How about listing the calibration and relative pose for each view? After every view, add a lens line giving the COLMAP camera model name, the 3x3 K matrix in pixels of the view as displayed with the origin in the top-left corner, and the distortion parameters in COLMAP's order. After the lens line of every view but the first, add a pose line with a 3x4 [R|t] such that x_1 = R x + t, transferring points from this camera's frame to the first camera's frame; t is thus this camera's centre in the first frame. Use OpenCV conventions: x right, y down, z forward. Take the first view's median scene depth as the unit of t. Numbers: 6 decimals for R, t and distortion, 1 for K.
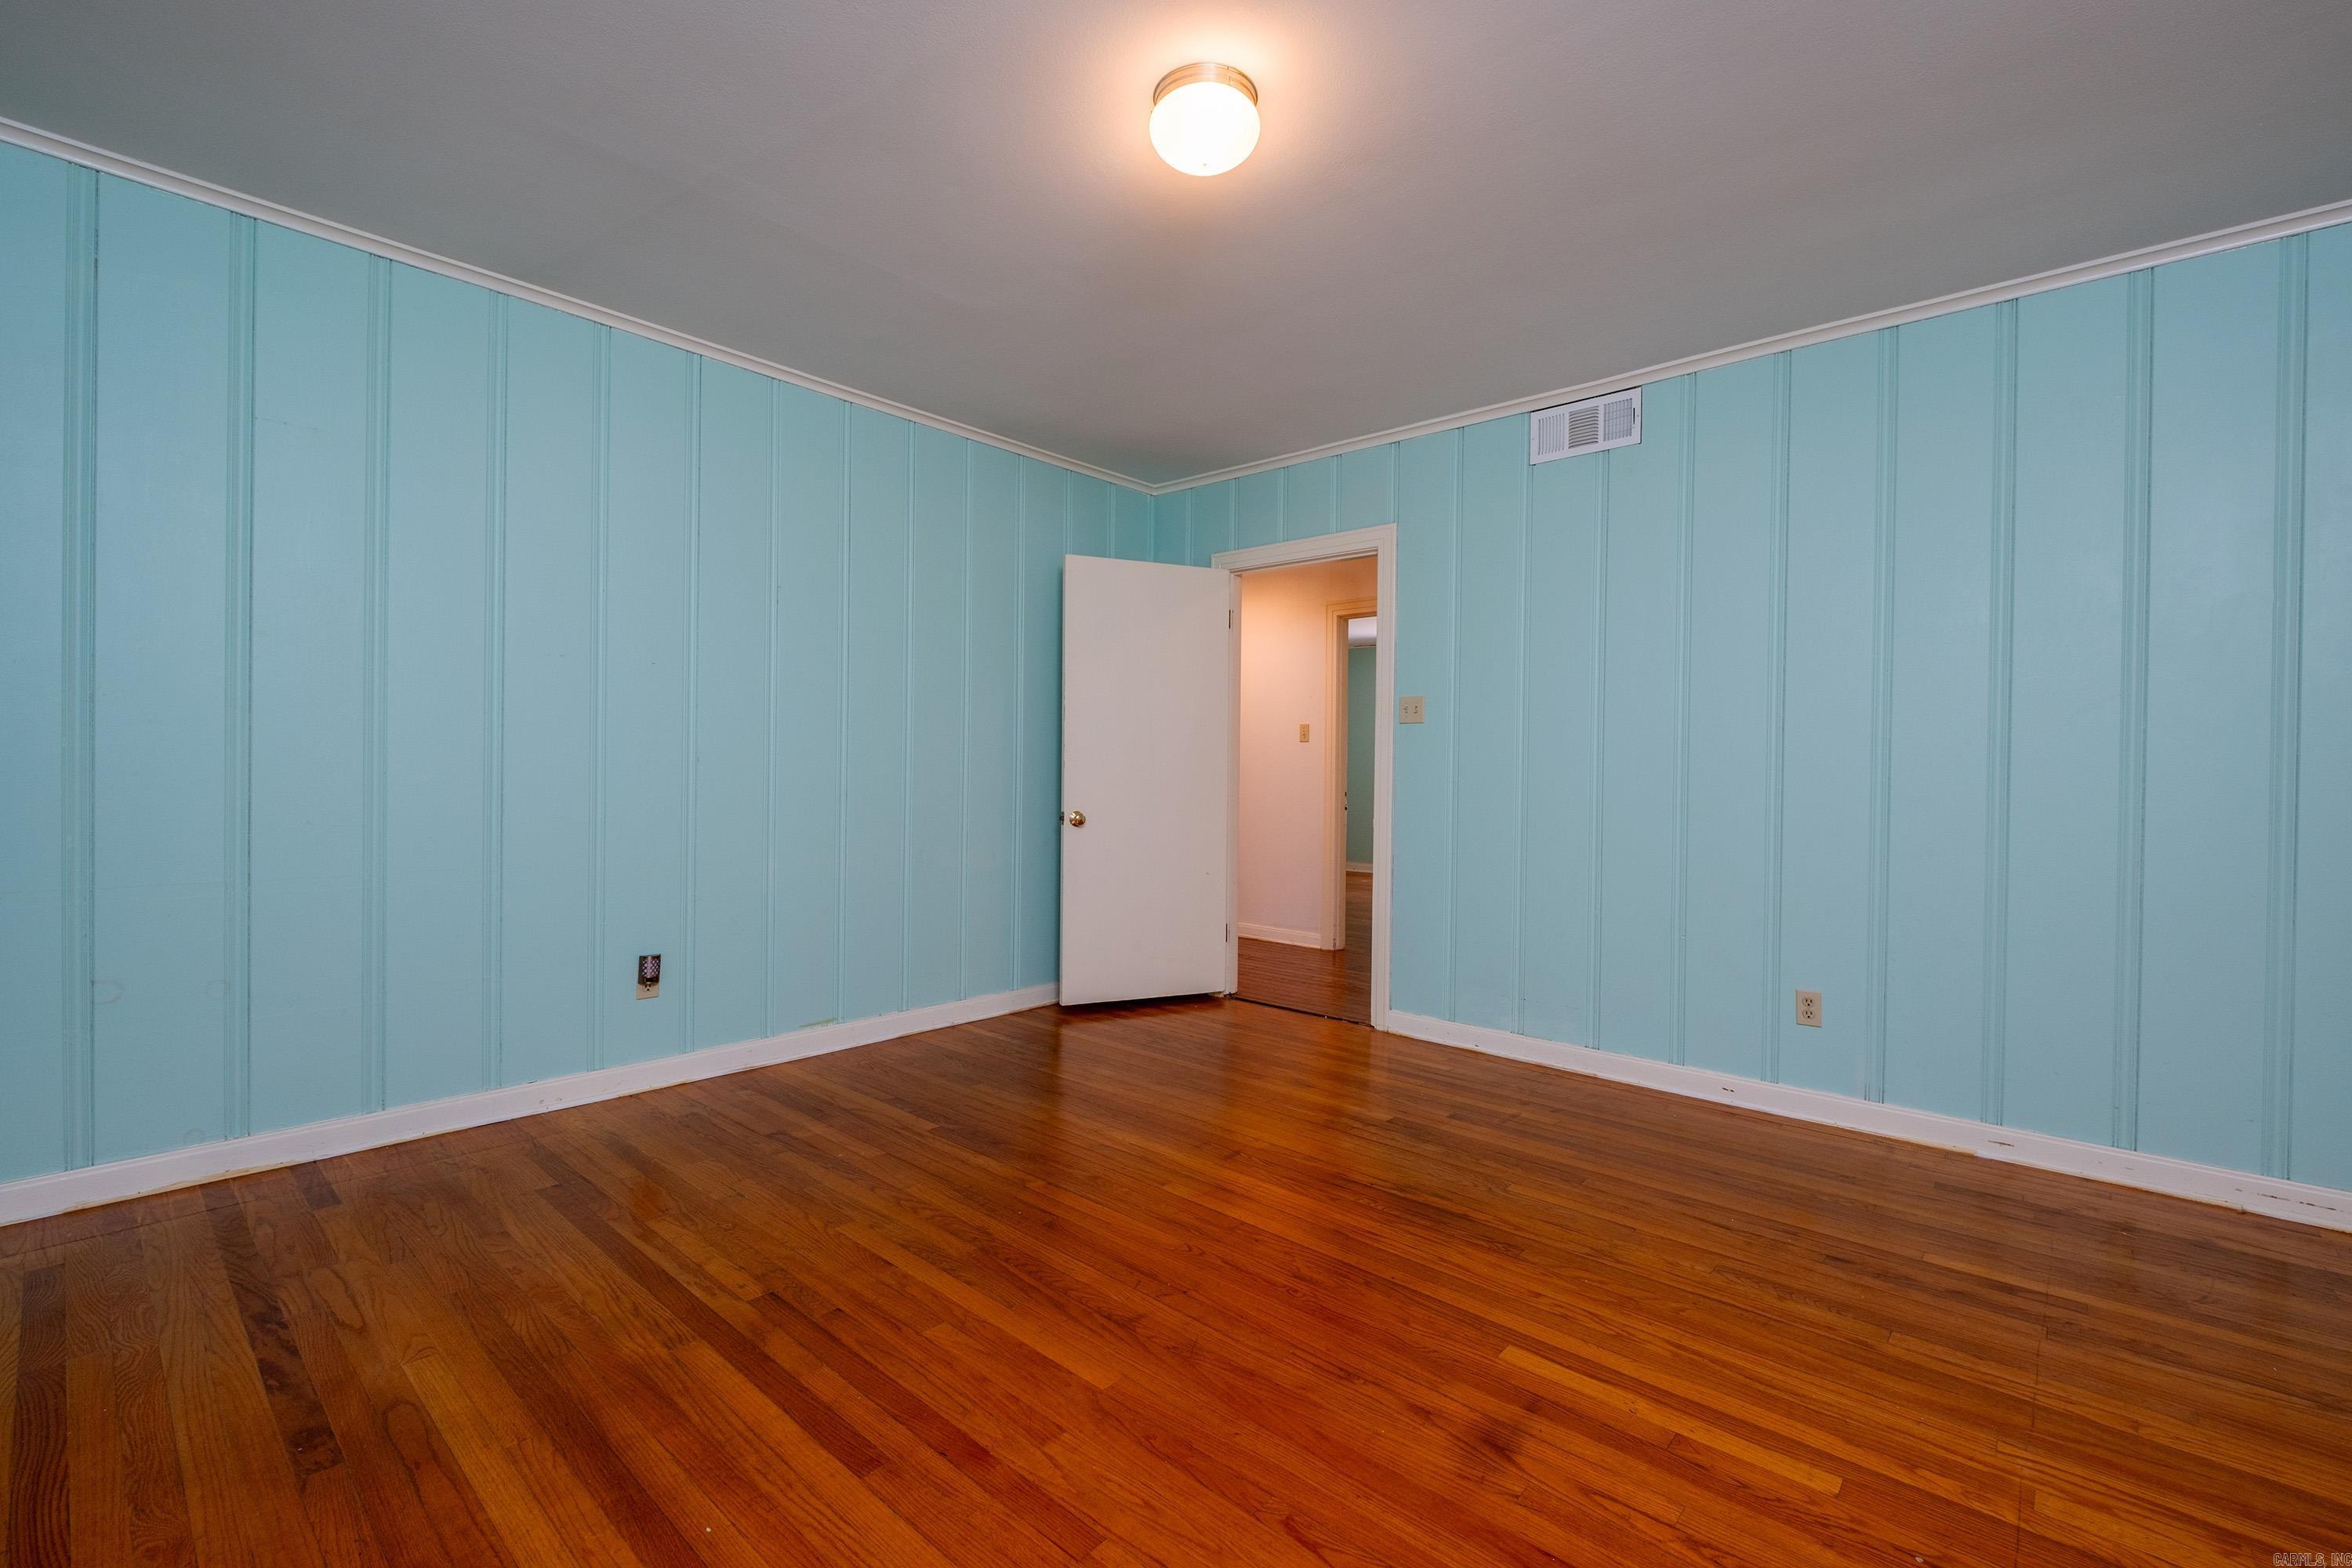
lens RADIAL K [[1008.8, 0, 1170.3], [0, 1008.8, 783.9], [0, 0, 1]] dist [-0.001000, -0.003582]
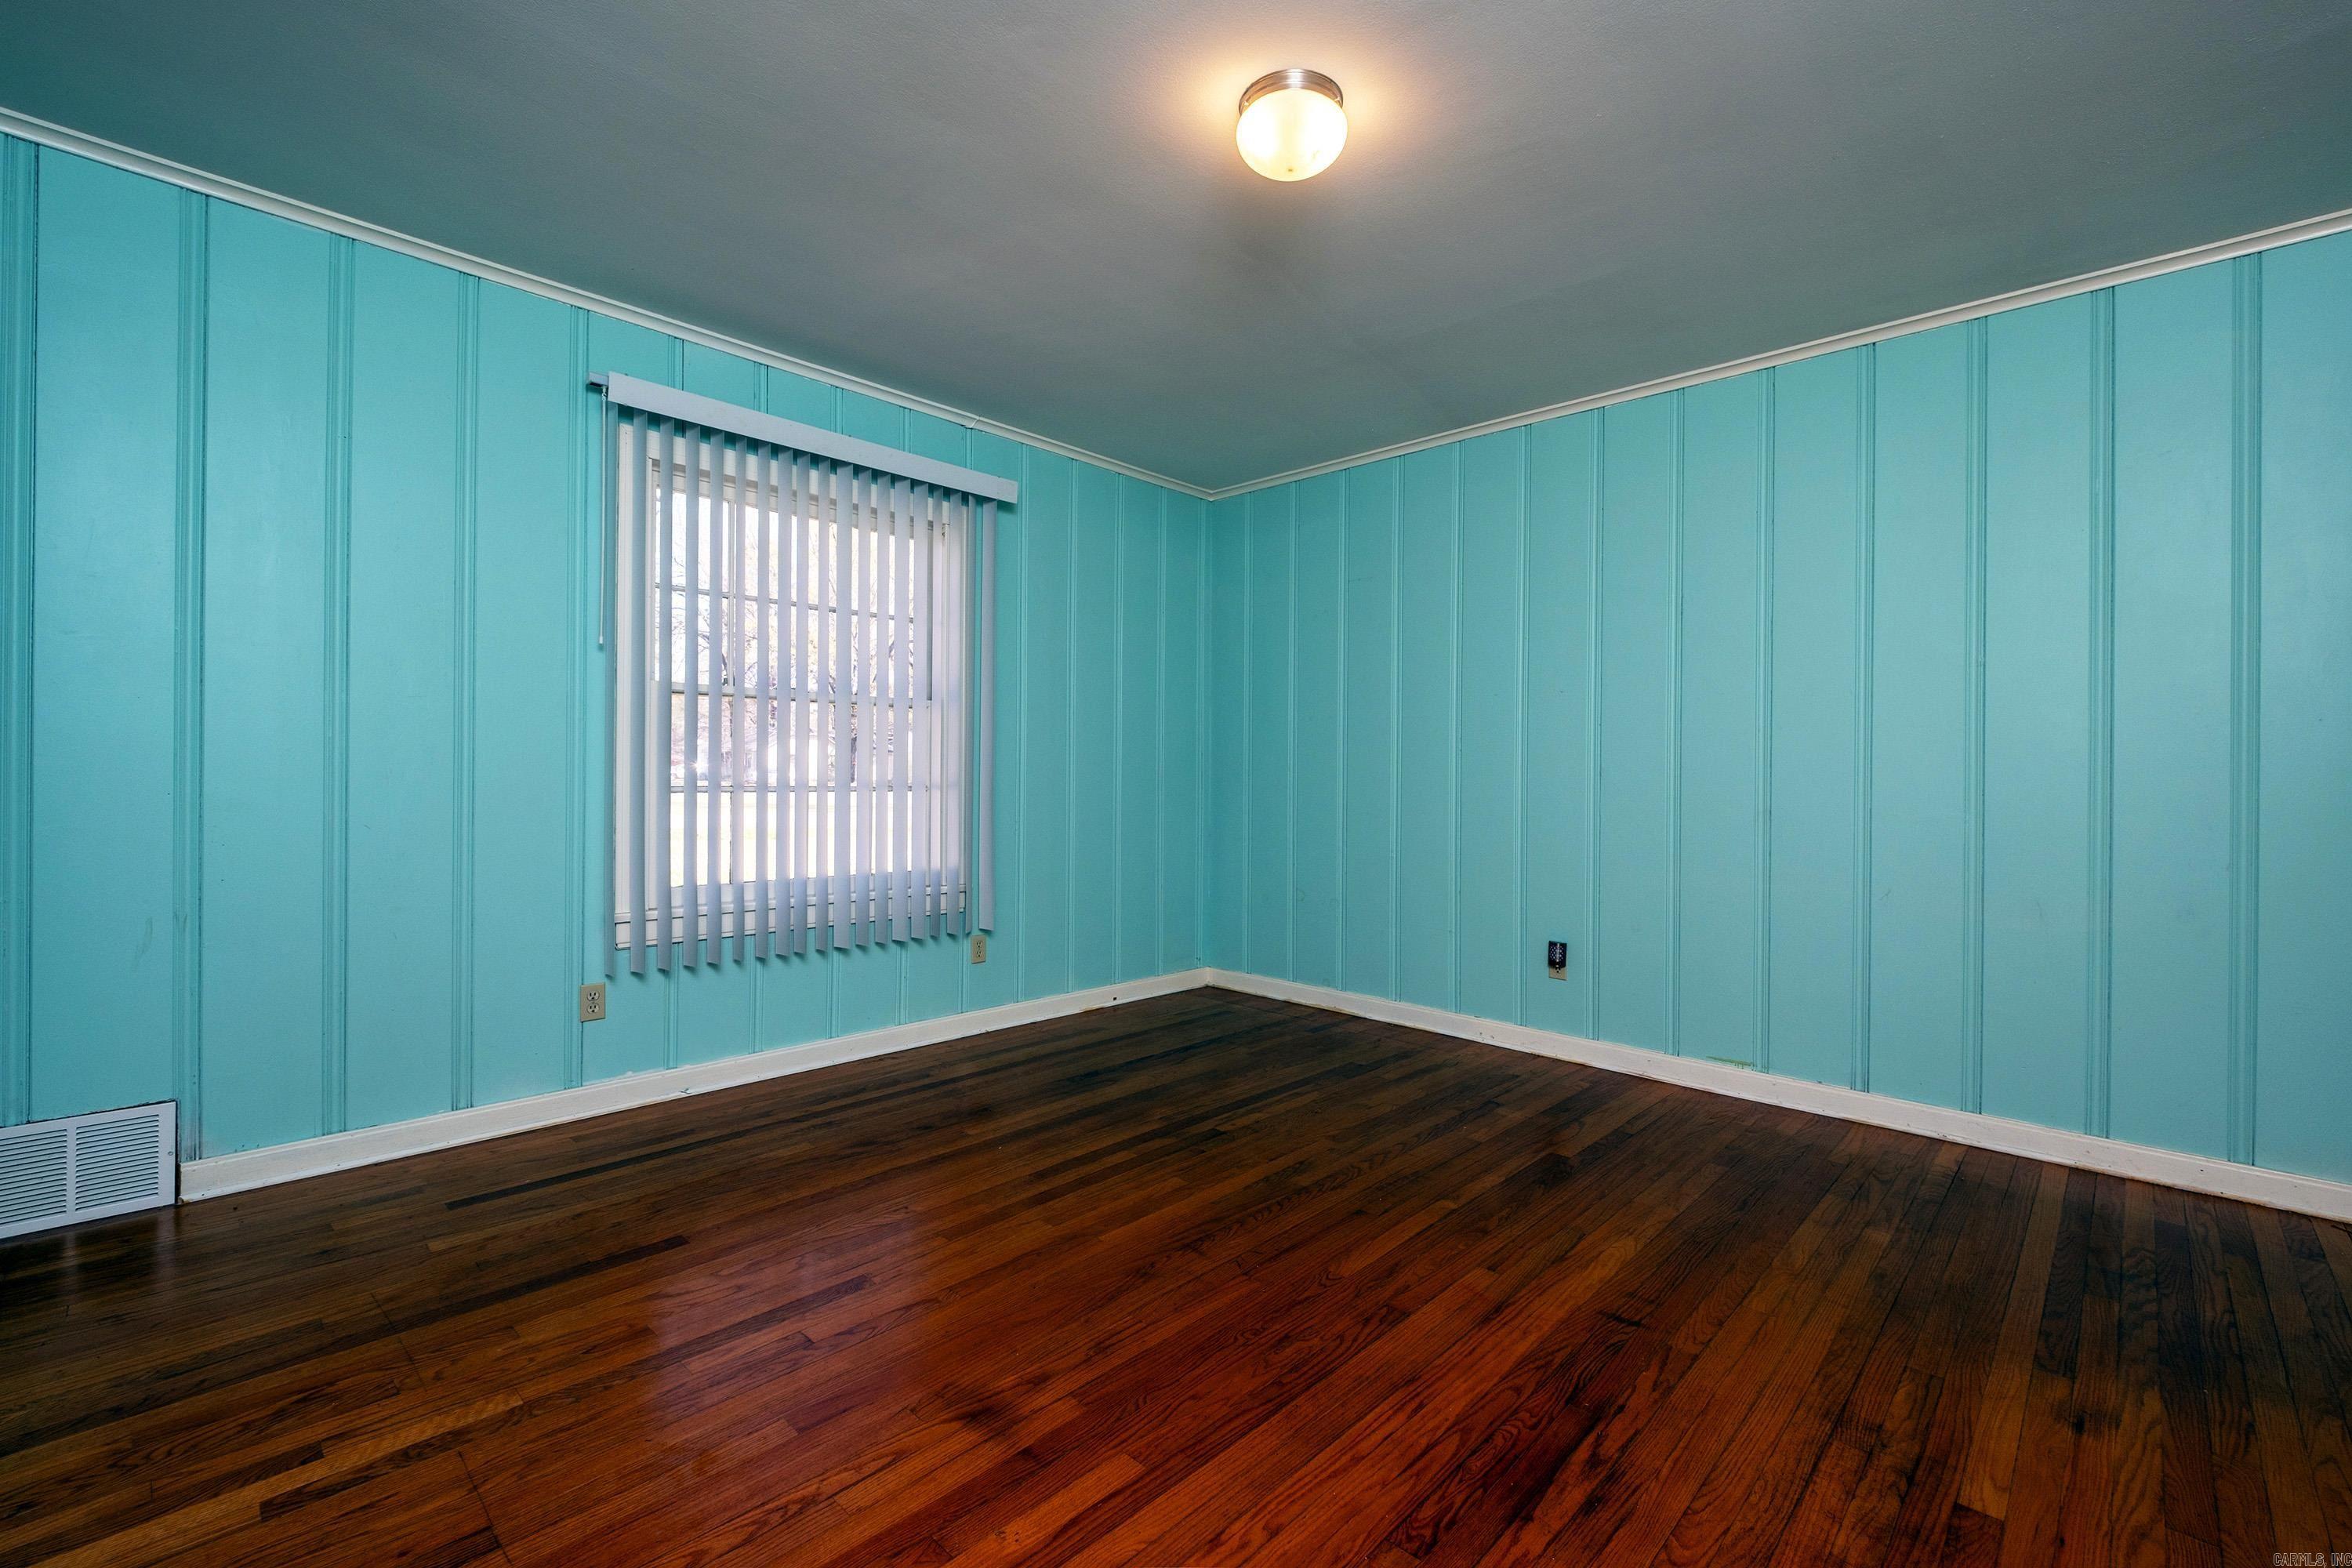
lens RADIAL K [[1008.8, 0, 1181.2], [0, 1008.8, 795.4], [0, 0, 1]] dist [-0.001000, -0.003582]
pose [[-0.021293, 0.011078, -0.999712, 0.900513], [-0.031894, 0.999422, 0.011754, 0.001256], [0.999264, 0.032135, -0.020927, 0.807613]]
